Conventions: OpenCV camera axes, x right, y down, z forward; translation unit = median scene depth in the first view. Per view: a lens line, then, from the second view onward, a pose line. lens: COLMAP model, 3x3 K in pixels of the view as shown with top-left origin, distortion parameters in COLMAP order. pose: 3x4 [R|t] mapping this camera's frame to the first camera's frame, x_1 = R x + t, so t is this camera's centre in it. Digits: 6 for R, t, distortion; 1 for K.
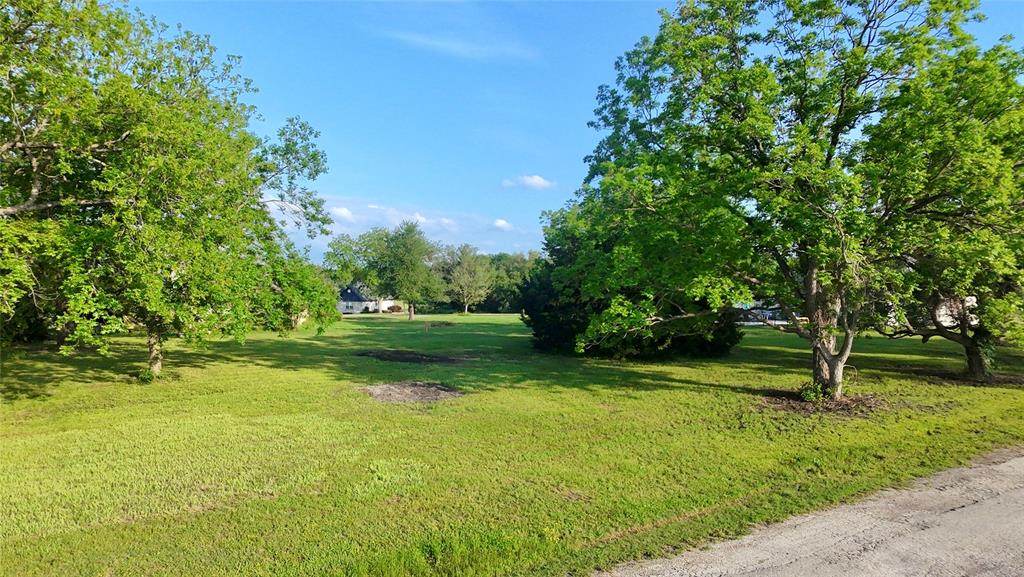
lens RADIAL K [[665.5, 0, 516.0], [0, 665.5, 286.9], [0, 0, 1]] dist [0.004401, 0.003334]
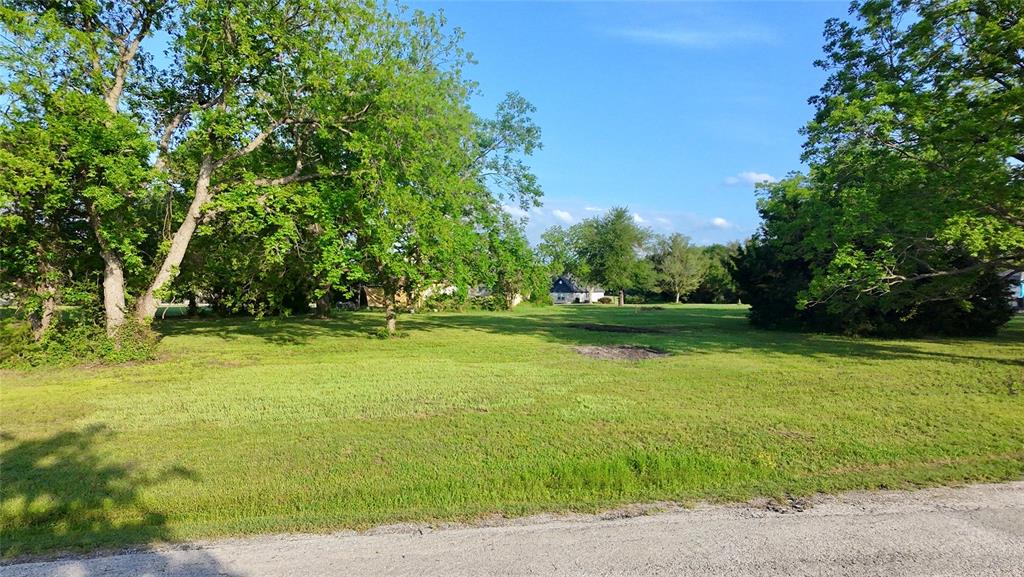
lens RADIAL K [[665.5, 0, 514.6], [0, 665.5, 288.2], [0, 0, 1]] dist [0.004401, 0.003334]
pose [[0.950635, 0.003537, -0.310290, 0.003317], [-0.002459, 0.999990, 0.003866, 0.063933], [0.310301, -0.002913, 0.950634, 0.004065]]
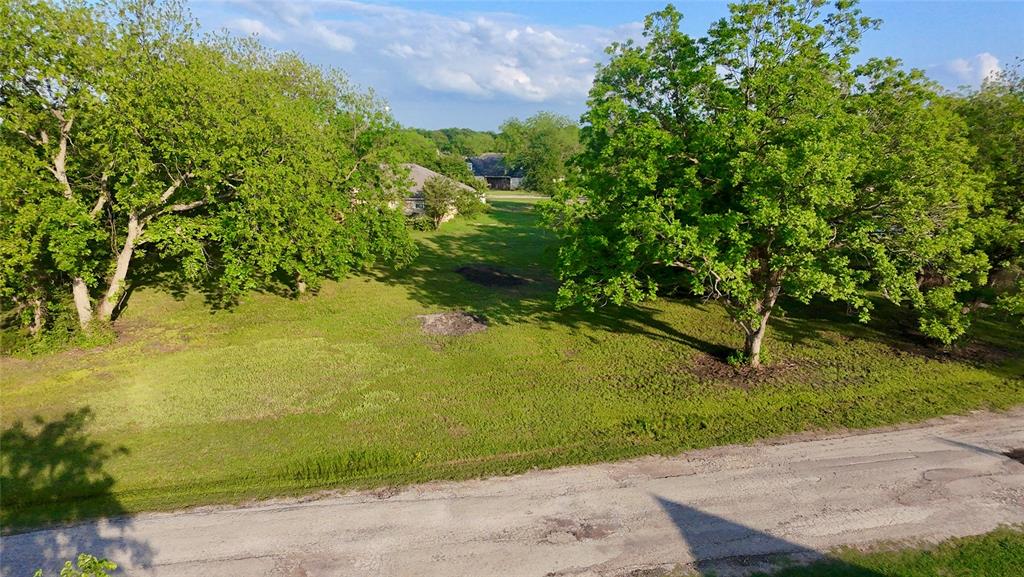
lens RADIAL K [[665.5, 0, 511.6], [0, 665.5, 287.1], [0, 0, 1]] dist [0.004401, 0.003334]
pose [[0.950485, 0.067830, -0.303278, 0.414207], [0.000771, 0.975372, 0.220565, -0.245572], [0.310769, -0.209878, 0.927024, -0.256832]]
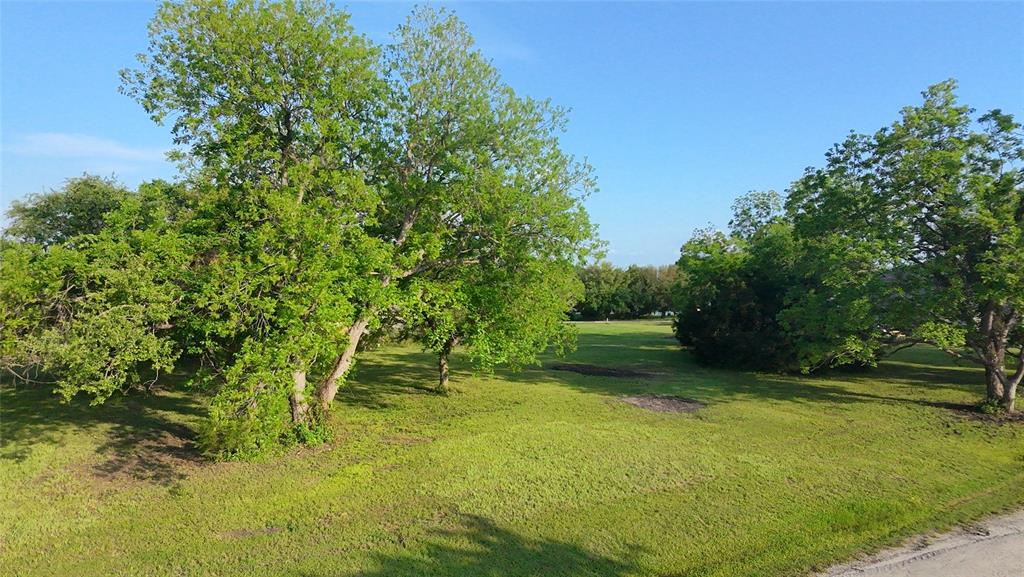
lens RADIAL K [[665.5, 0, 507.4], [0, 665.5, 284.6], [0, 0, 1]] dist [0.004401, 0.003334]
pose [[0.999354, -0.001619, -0.035906, -0.451804], [0.001556, 0.999997, -0.001766, -0.079175], [0.035908, 0.001709, 0.999354, -0.341588]]
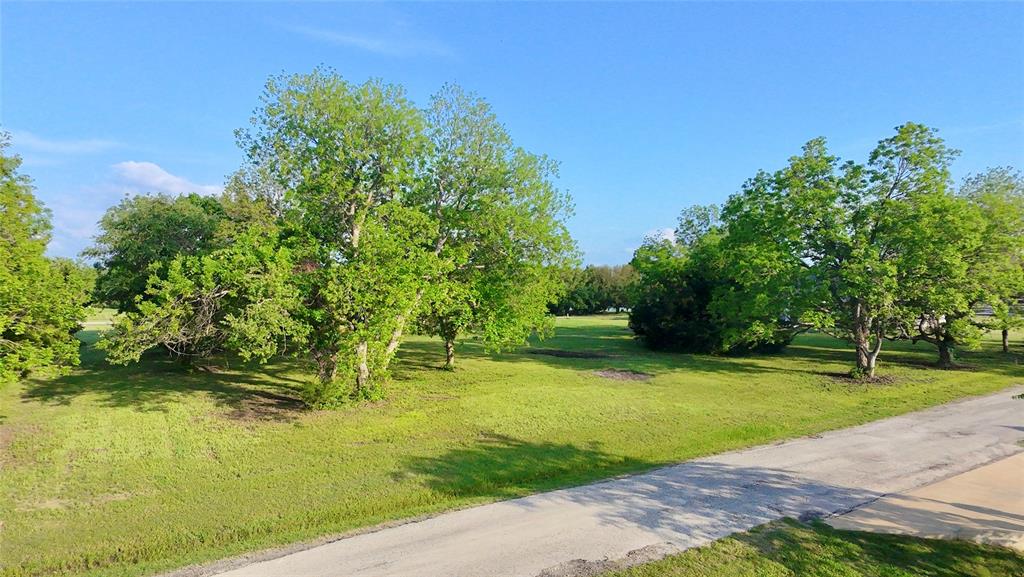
lens RADIAL K [[665.5, 0, 516.7], [0, 665.5, 287.9], [0, 0, 1]] dist [0.004401, 0.003334]
pose [[0.998913, -0.001591, 0.046577, -0.546738], [0.001300, 0.999979, 0.006276, -0.082230], [-0.046586, -0.006209, 0.998895, -0.733924]]
